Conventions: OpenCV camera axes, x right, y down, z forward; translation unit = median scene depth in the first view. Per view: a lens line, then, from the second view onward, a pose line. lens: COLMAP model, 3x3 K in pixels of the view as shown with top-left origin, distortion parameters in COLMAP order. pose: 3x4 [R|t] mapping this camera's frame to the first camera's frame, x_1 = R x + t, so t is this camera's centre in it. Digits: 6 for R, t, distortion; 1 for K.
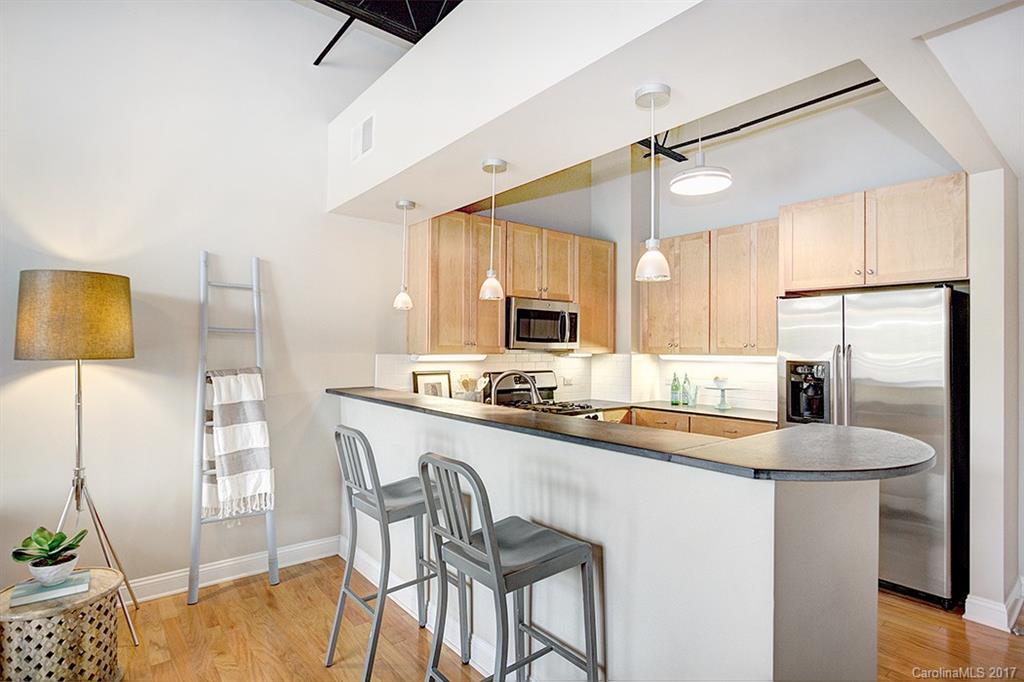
lens RADIAL K [[519.4, 0, 510.7], [0, 519.4, 345.5], [0, 0, 1]] dist [-0.005260, -0.001121]
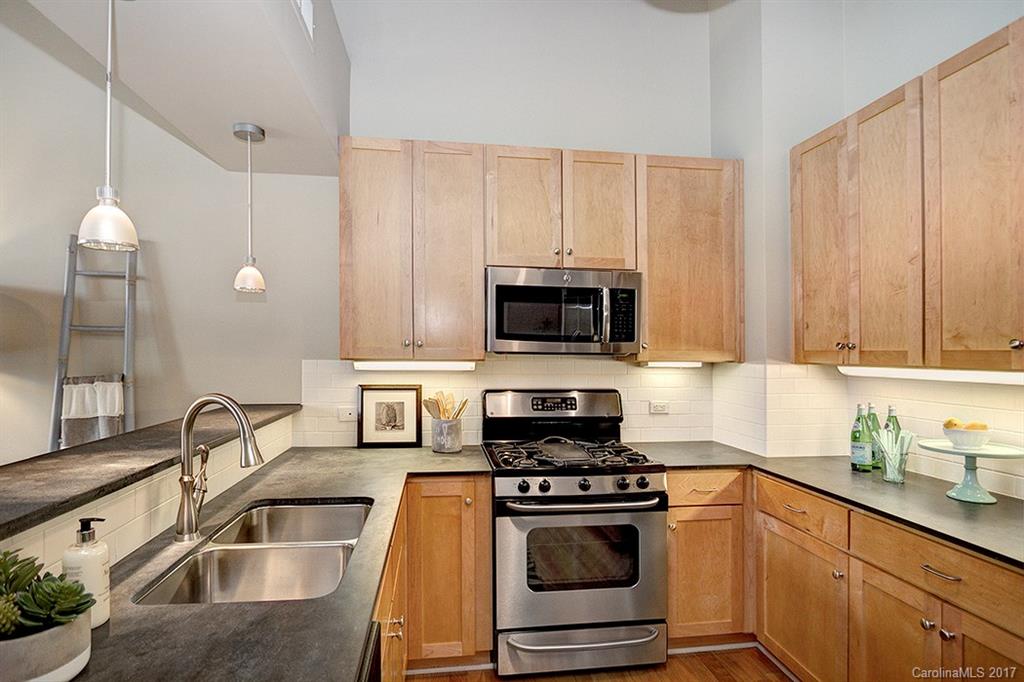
lens RADIAL K [[519.4, 0, 510.7], [0, 519.4, 345.5], [0, 0, 1]] dist [-0.005260, -0.001121]
pose [[0.852199, -0.004864, -0.523195, 0.325190], [-0.001111, 0.999938, -0.011106, 0.004549], [0.523216, 0.010045, 0.852141, 0.476970]]
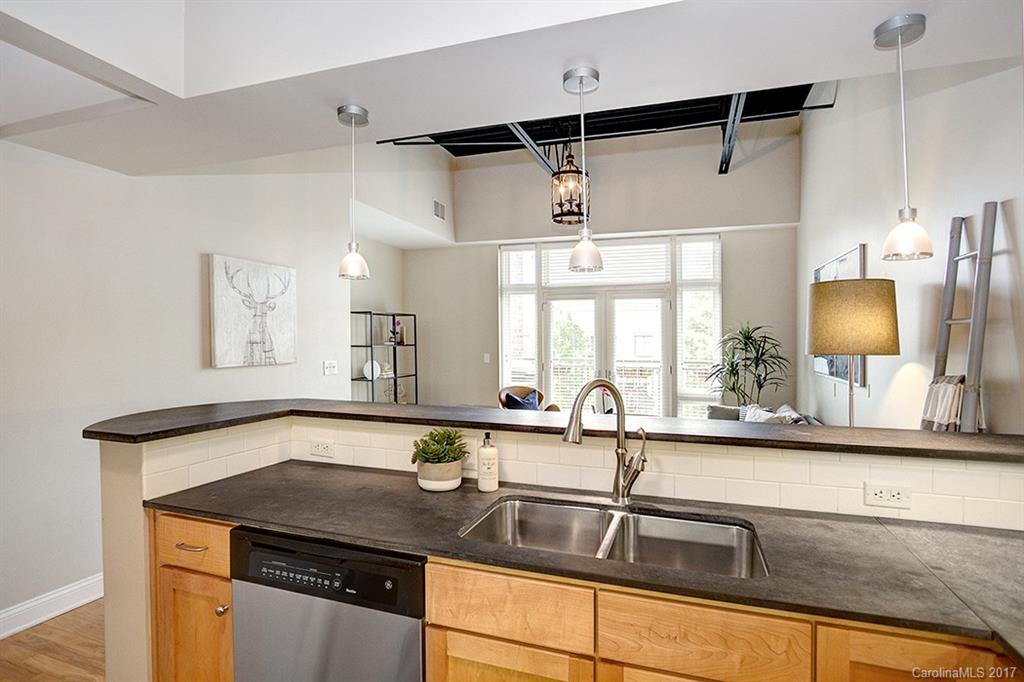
lens RADIAL K [[519.4, 0, 510.7], [0, 519.4, 345.5], [0, 0, 1]] dist [-0.005260, -0.001121]
pose [[-0.853220, -0.006286, -0.521513, 0.256310], [-0.005426, 0.999980, -0.003175, 0.006541], [0.521523, 0.000121, -0.853237, 0.948008]]
